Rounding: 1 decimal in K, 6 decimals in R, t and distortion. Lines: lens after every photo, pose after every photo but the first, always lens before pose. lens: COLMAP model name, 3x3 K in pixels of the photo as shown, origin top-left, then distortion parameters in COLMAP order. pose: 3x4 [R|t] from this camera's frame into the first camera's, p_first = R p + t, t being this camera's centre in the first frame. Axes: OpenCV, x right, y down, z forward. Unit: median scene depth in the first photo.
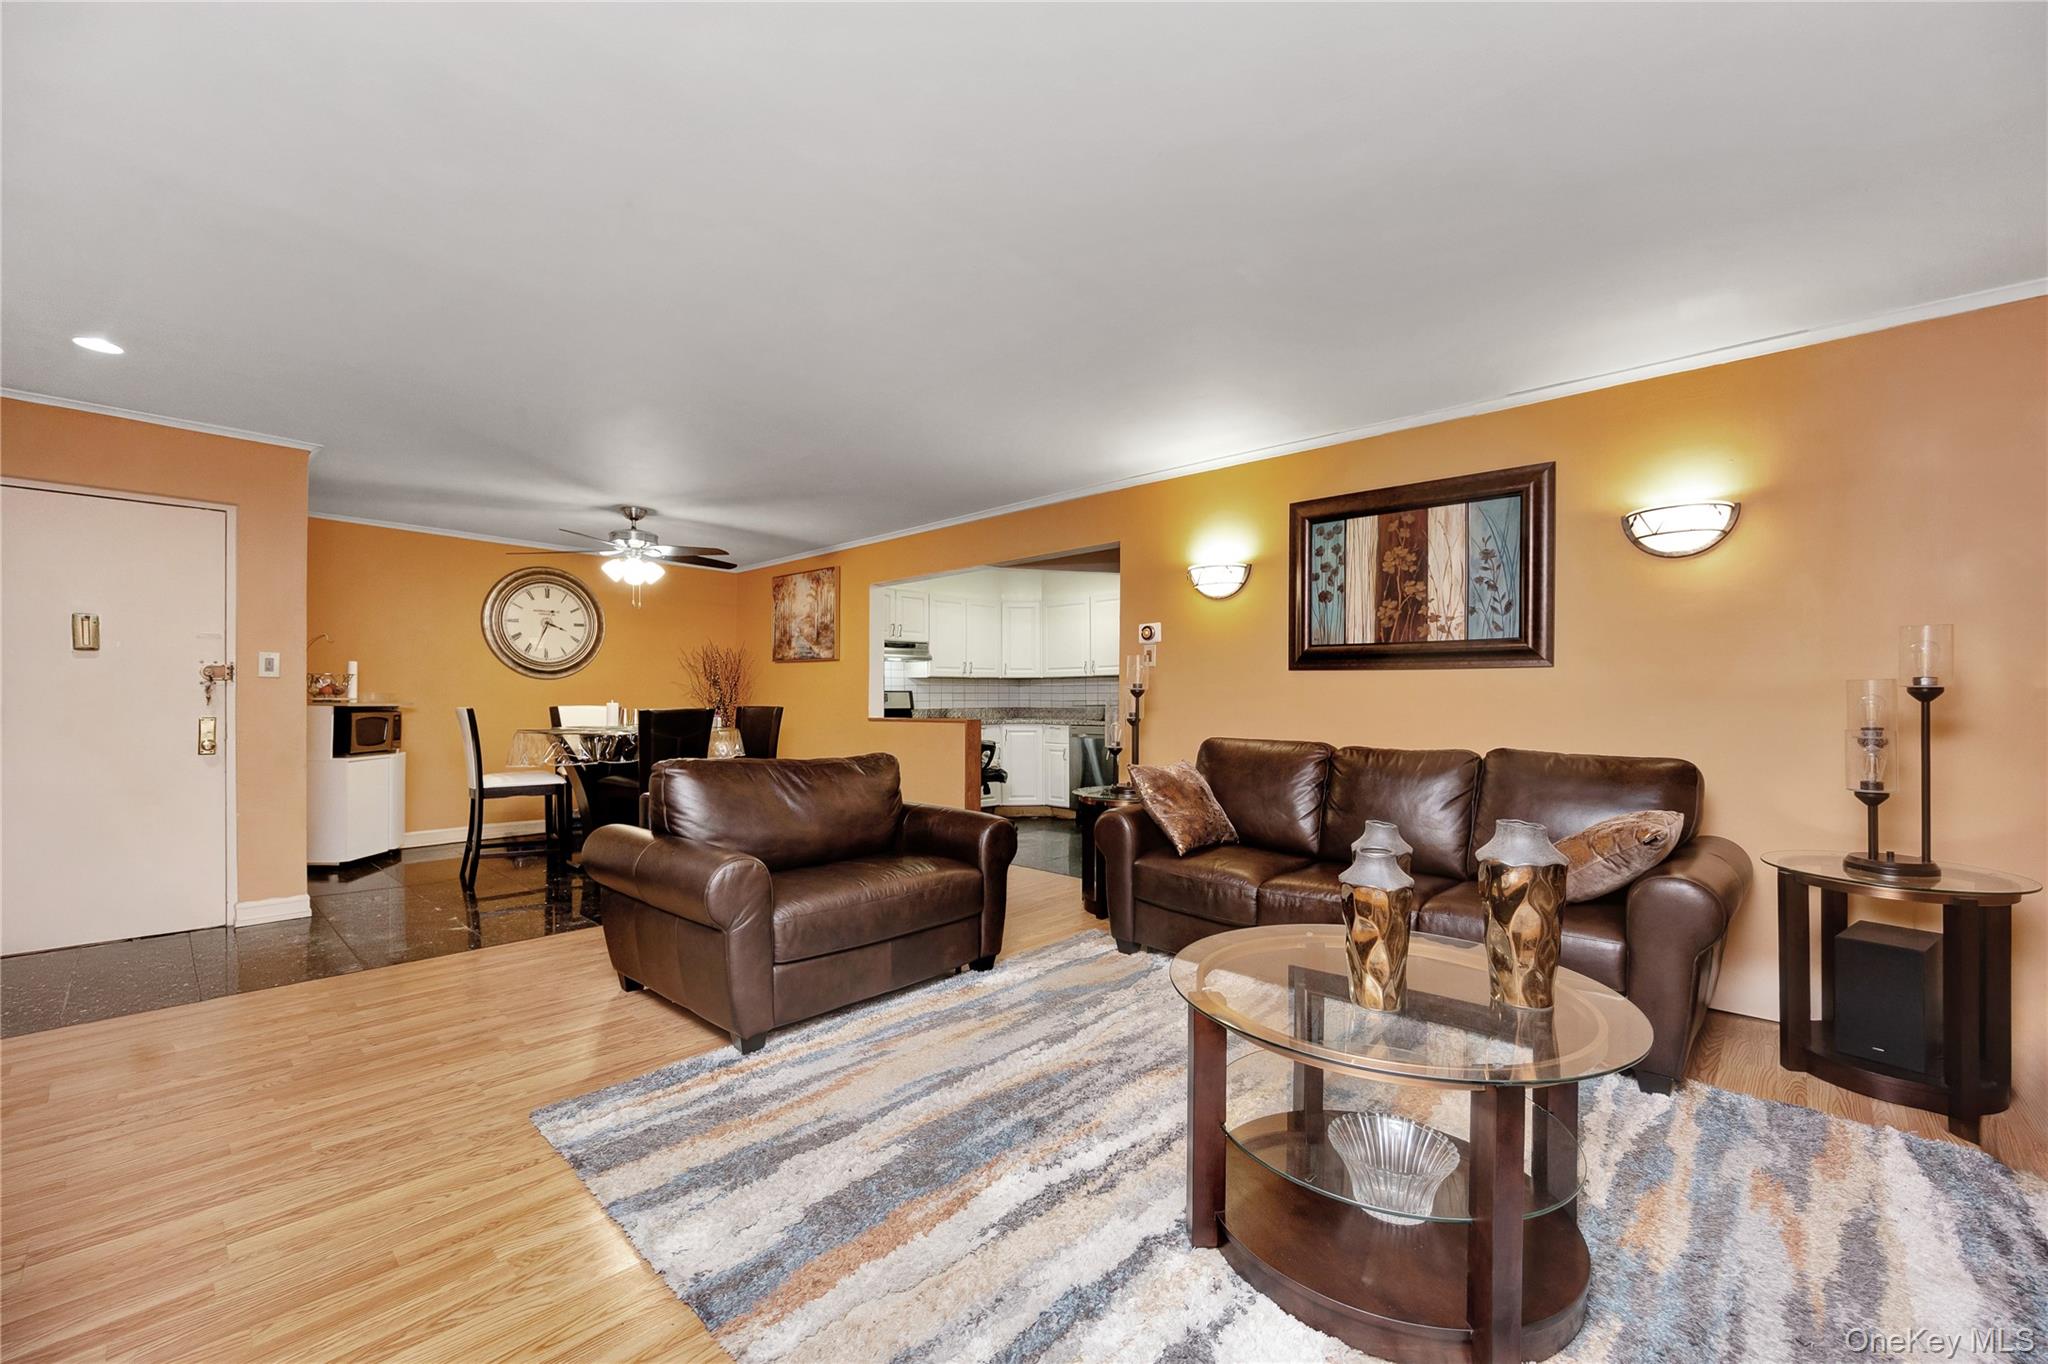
lens RADIAL K [[826.4, 0, 1035.8], [0, 826.4, 690.4], [0, 0, 1]] dist [-0.003529, 0.000015]
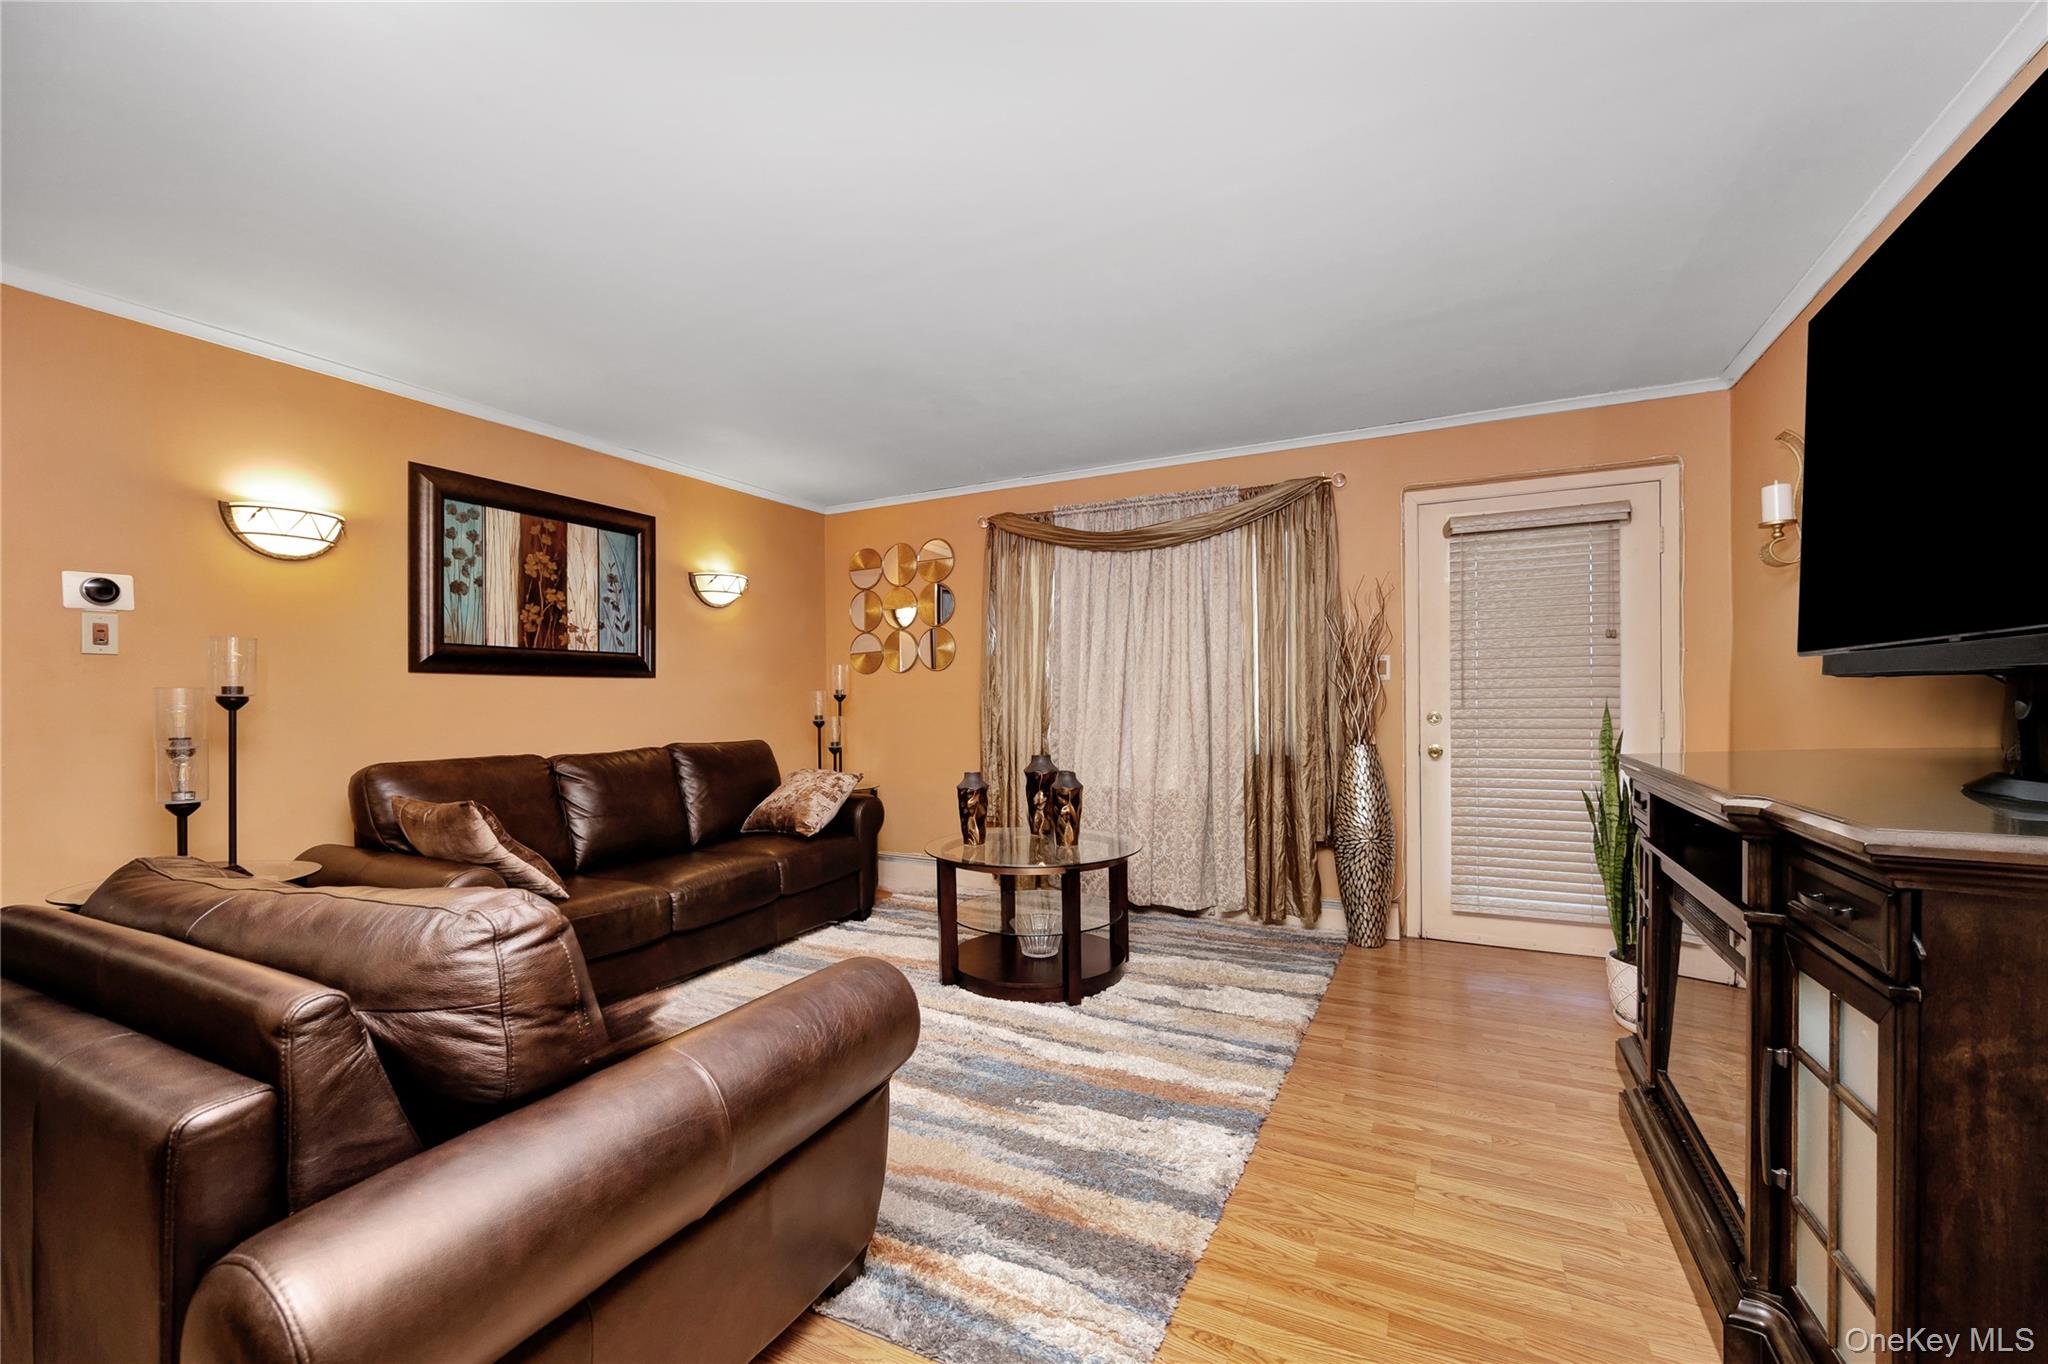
lens RADIAL K [[826.4, 0, 1035.8], [0, 826.4, 693.9], [0, 0, 1]] dist [-0.003529, 0.000015]
pose [[-0.275721, 0.005945, 0.961219, -0.667298], [0.005897, 0.999973, -0.004493, 0.003563], [-0.961220, 0.004430, -0.275748, 0.700056]]
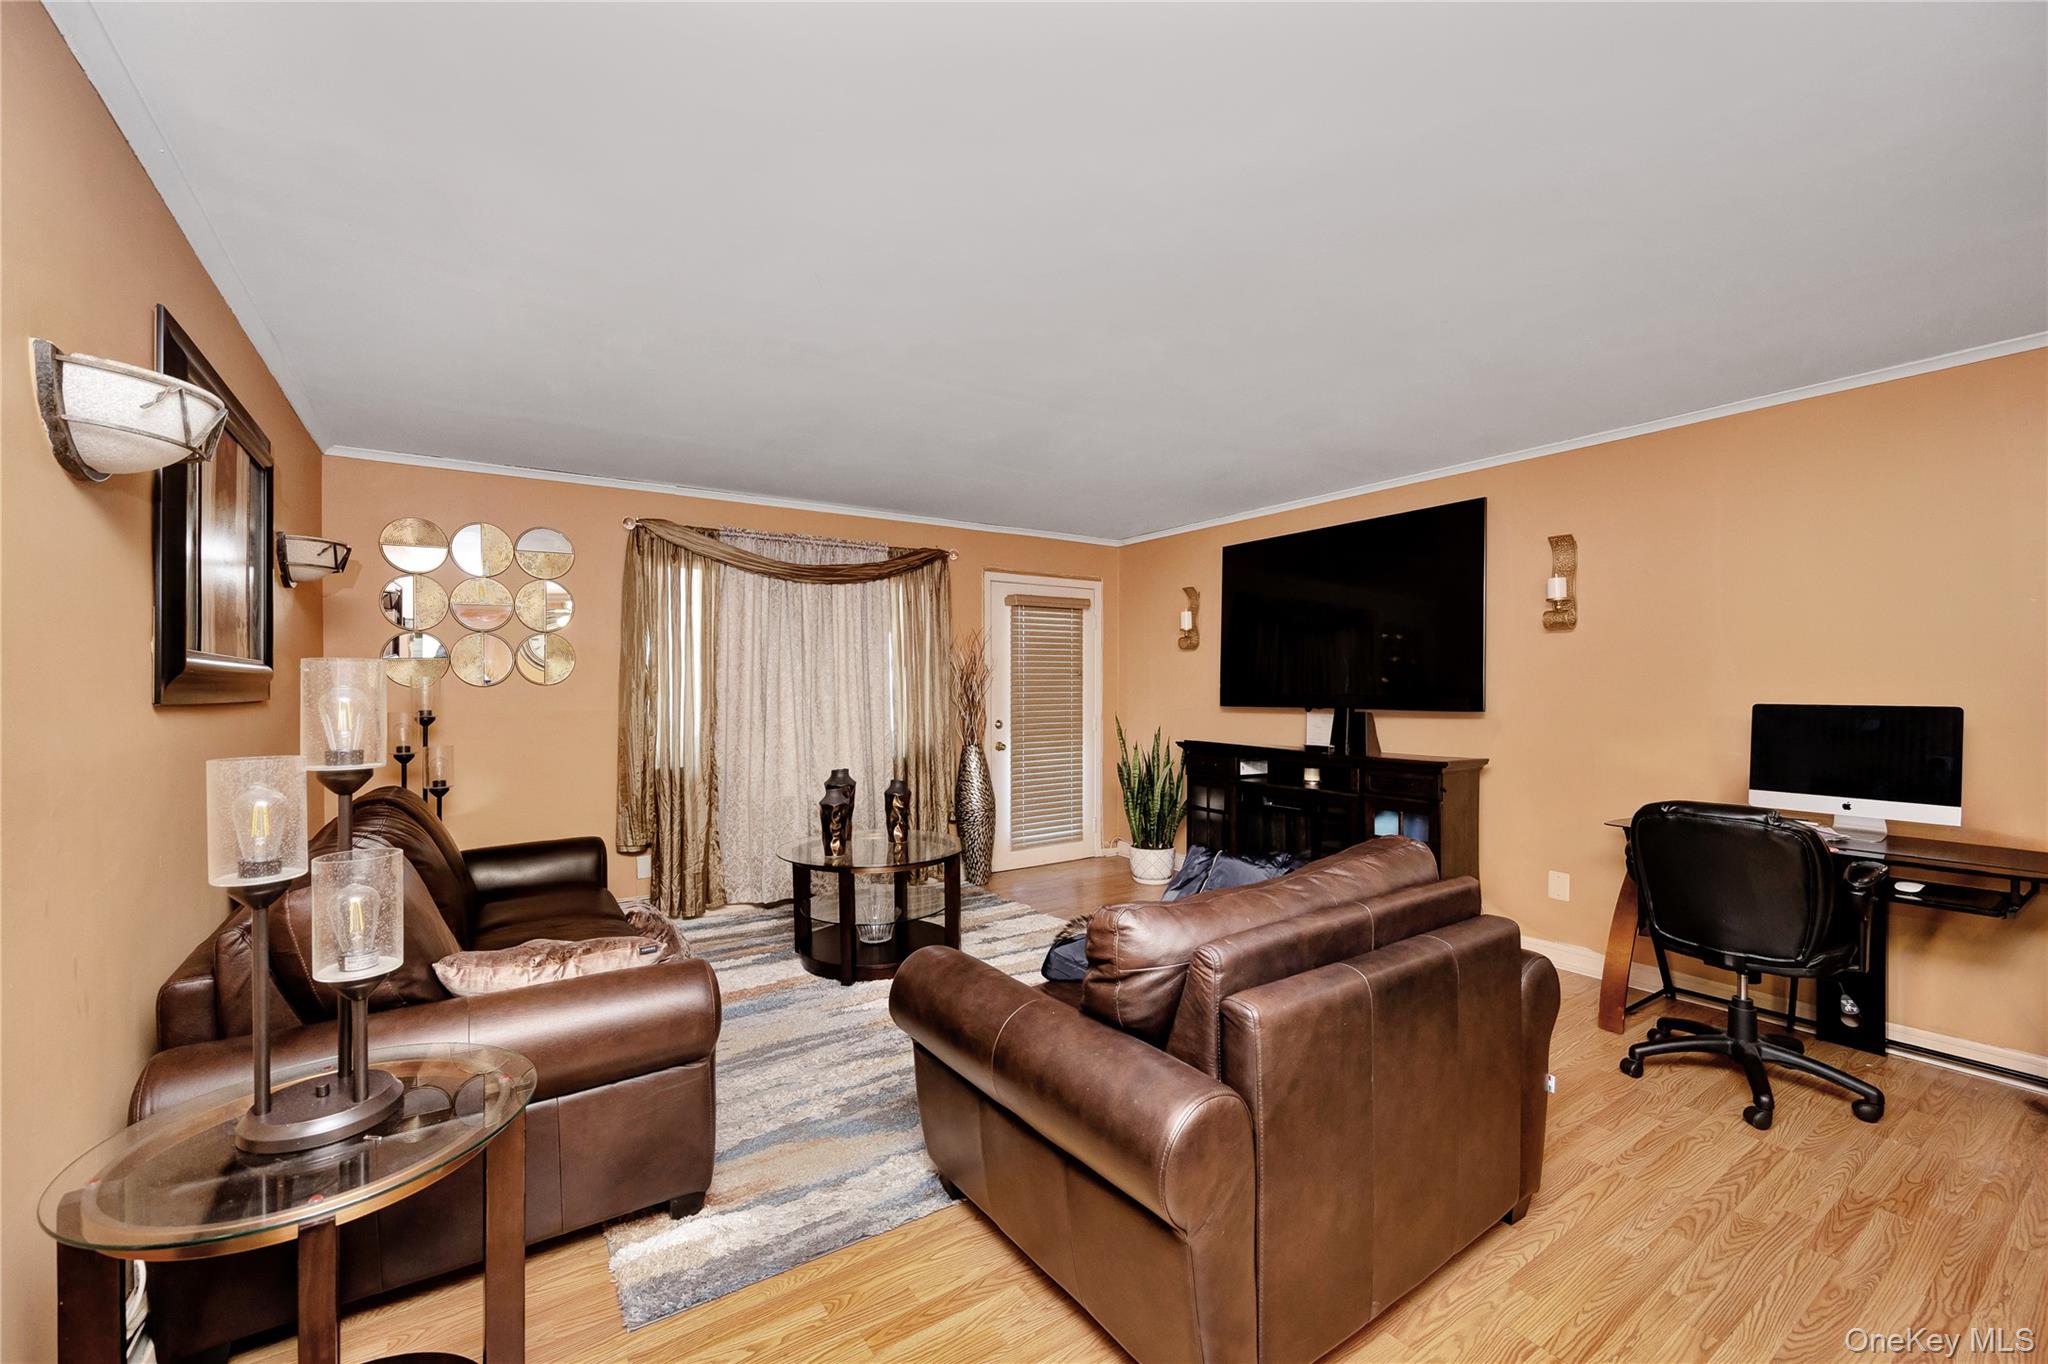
lens RADIAL K [[826.4, 0, 1025.3], [0, 826.4, 684.1], [0, 0, 1]] dist [-0.003529, 0.000015]
pose [[-0.972044, -0.001967, 0.234791, -0.298246], [-0.001896, 0.999998, 0.000529, -0.035418], [-0.234792, 0.000069, -0.972046, 1.312487]]
